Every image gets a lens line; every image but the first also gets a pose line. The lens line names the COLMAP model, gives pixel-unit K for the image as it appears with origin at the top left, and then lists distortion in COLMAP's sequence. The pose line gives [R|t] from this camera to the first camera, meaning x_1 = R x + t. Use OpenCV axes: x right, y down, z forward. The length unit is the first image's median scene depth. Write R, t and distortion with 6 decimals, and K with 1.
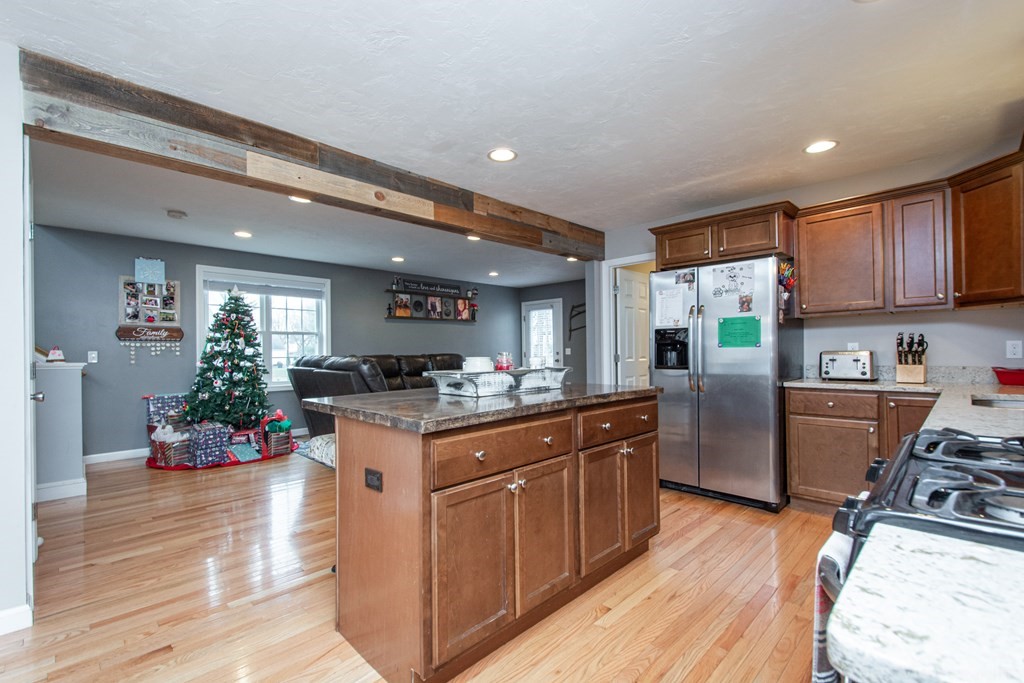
lens RADIAL K [[451.2, 0, 517.2], [0, 451.2, 340.6], [0, 0, 1]] dist [0.030085, -0.011997]
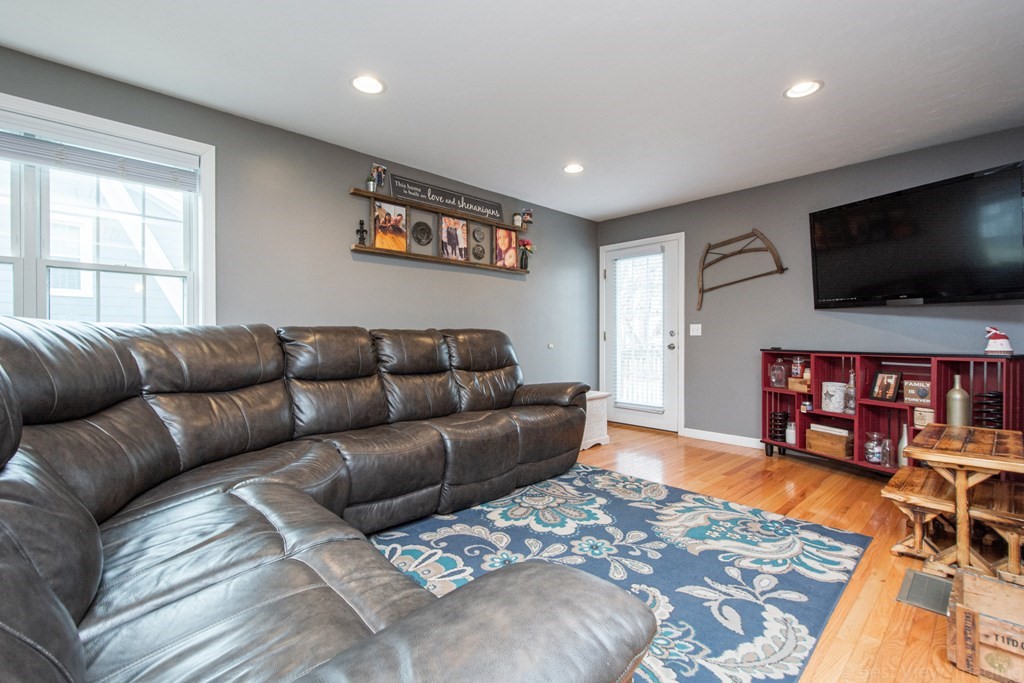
lens RADIAL K [[451.2, 0, 517.2], [0, 451.2, 340.6], [0, 0, 1]] dist [0.030085, -0.011997]
pose [[0.999656, 0.014611, -0.021765, -0.142827], [-0.013950, 0.999445, 0.030238, 0.036570], [0.022195, -0.029924, 0.999306, 0.702162]]
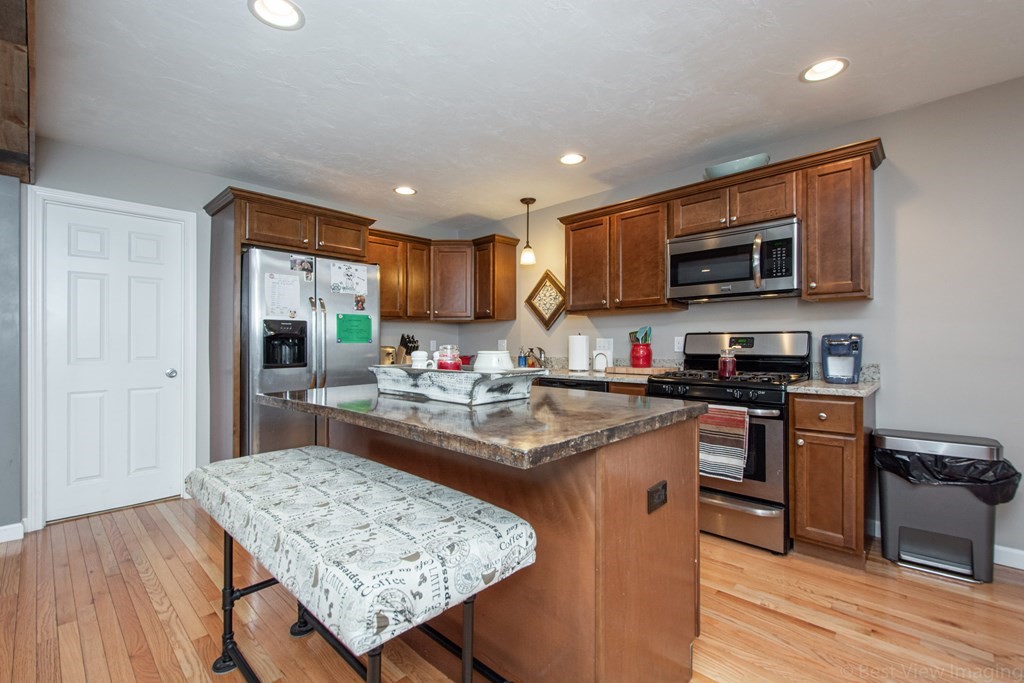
lens RADIAL K [[451.2, 0, 517.2], [0, 451.2, 340.6], [0, 0, 1]] dist [0.030085, -0.011997]
pose [[-0.022760, 0.017890, 0.999581, -0.355207], [-0.018835, 0.999655, -0.018320, 0.012838], [-0.999564, -0.019244, -0.022415, 0.393539]]
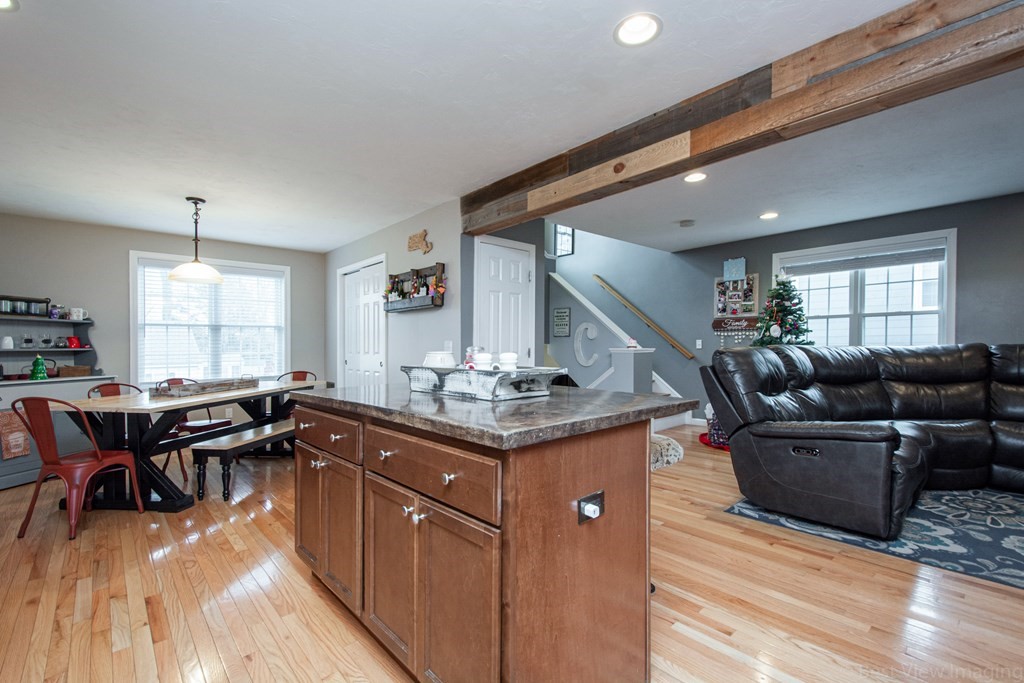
lens RADIAL K [[451.2, 0, 517.2], [0, 451.2, 340.6], [0, 0, 1]] dist [0.030085, -0.011997]
pose [[-0.047722, 0.000794, -0.998860, 0.347531], [0.034183, 0.999415, -0.000839, 0.008019], [0.998276, -0.034184, -0.047721, 0.486955]]
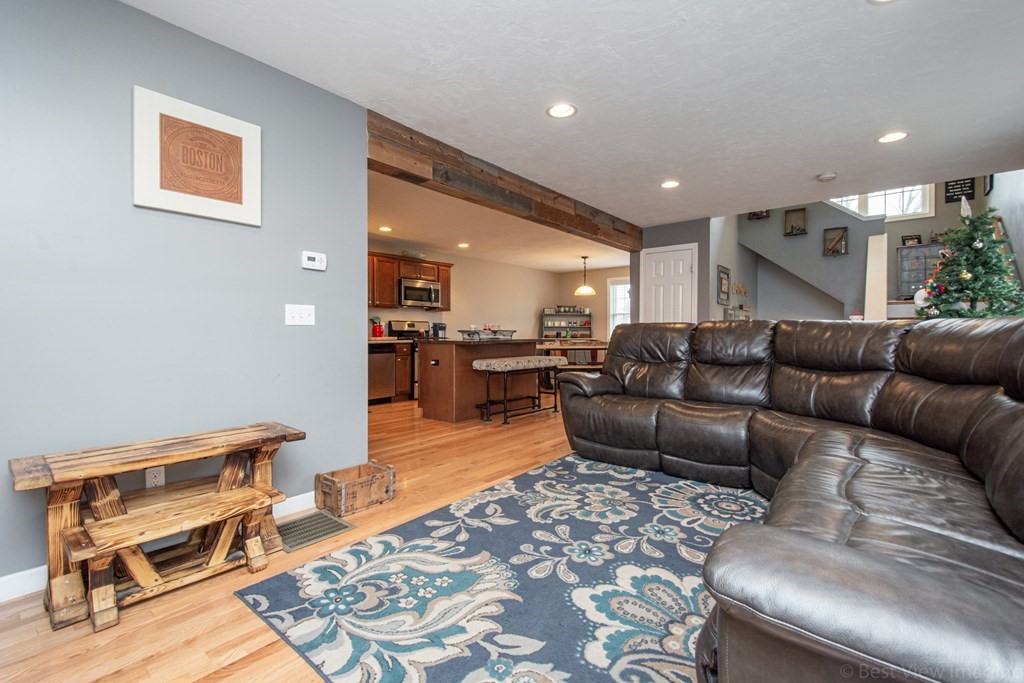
lens RADIAL K [[451.2, 0, 517.2], [0, 451.2, 340.6], [0, 0, 1]] dist [0.030085, -0.011997]
pose [[-0.994868, 0.013855, -0.100225, 0.016530], [0.014251, 0.999893, -0.003241, 0.055470], [0.100170, -0.004653, -0.994959, 1.489265]]
